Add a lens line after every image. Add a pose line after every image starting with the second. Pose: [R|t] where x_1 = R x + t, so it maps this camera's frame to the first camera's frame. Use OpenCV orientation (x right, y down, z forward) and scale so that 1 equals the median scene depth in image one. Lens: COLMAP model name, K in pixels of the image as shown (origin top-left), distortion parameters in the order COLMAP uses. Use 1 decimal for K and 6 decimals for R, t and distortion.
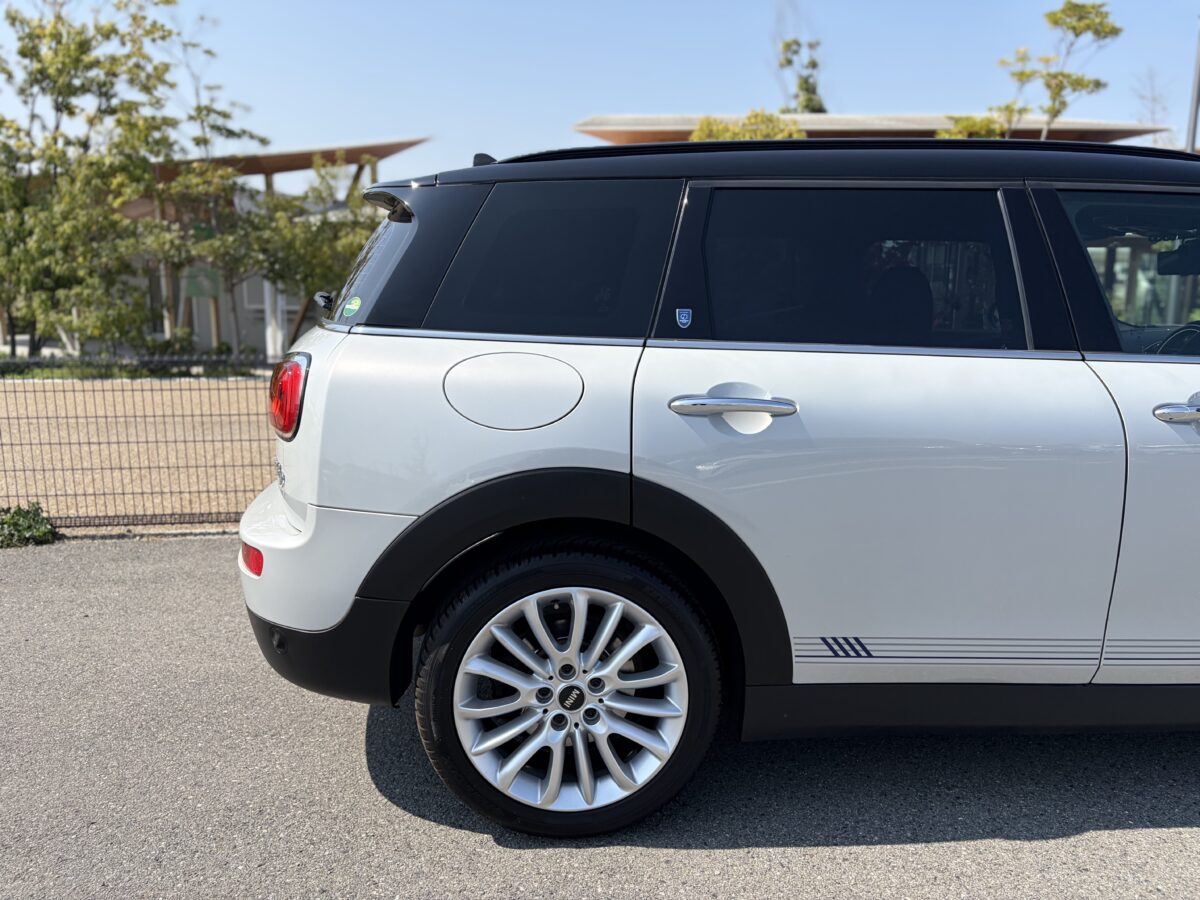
lens RADIAL K [[913.5, 0, 592.0], [0, 913.5, 443.4], [0, 0, 1]] dist [0.038568, -0.040727]
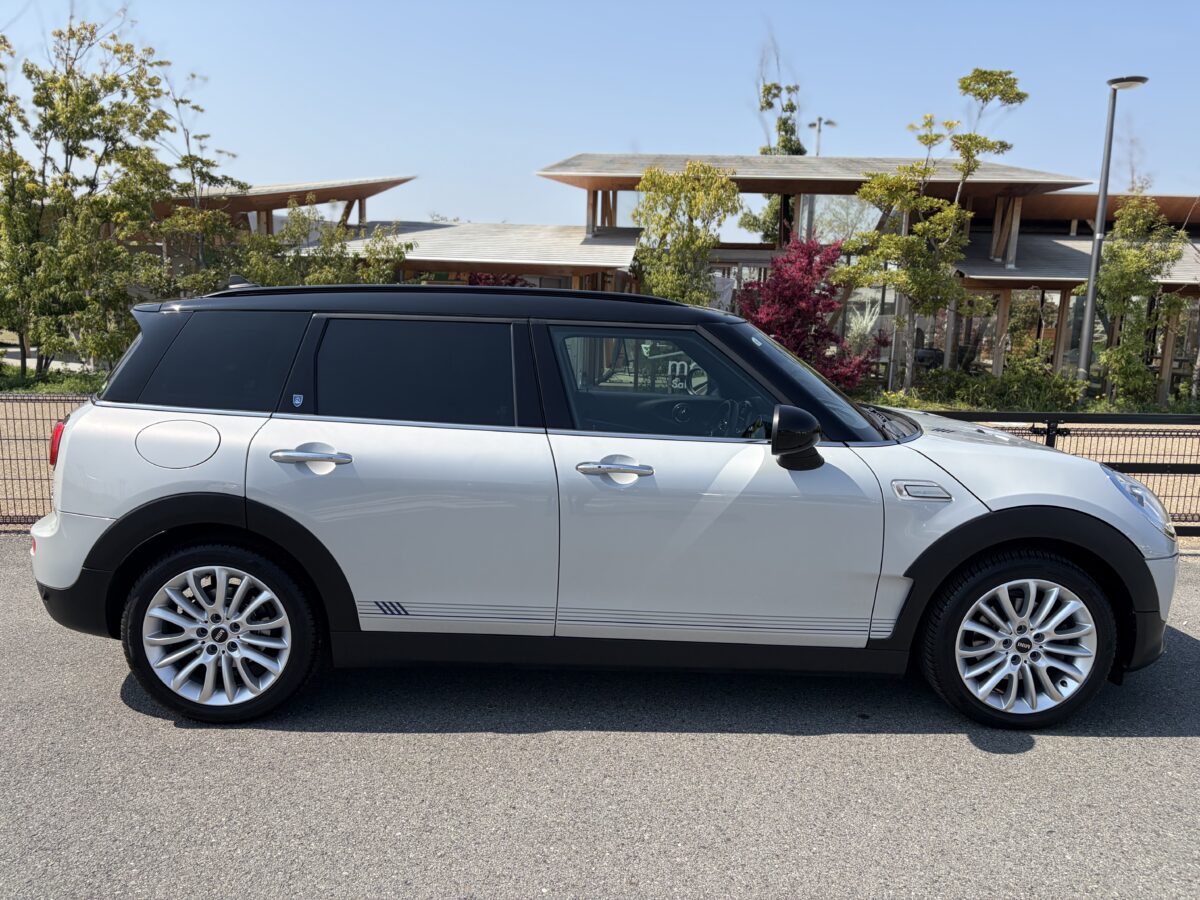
lens RADIAL K [[913.5, 0, 602.1], [0, 913.5, 454.7], [0, 0, 1]] dist [0.038568, -0.040727]
pose [[0.999205, 0.025219, -0.030882, 0.123242], [-0.025349, 0.999671, -0.003852, -0.008850], [0.030775, 0.004632, 0.999516, -0.105942]]
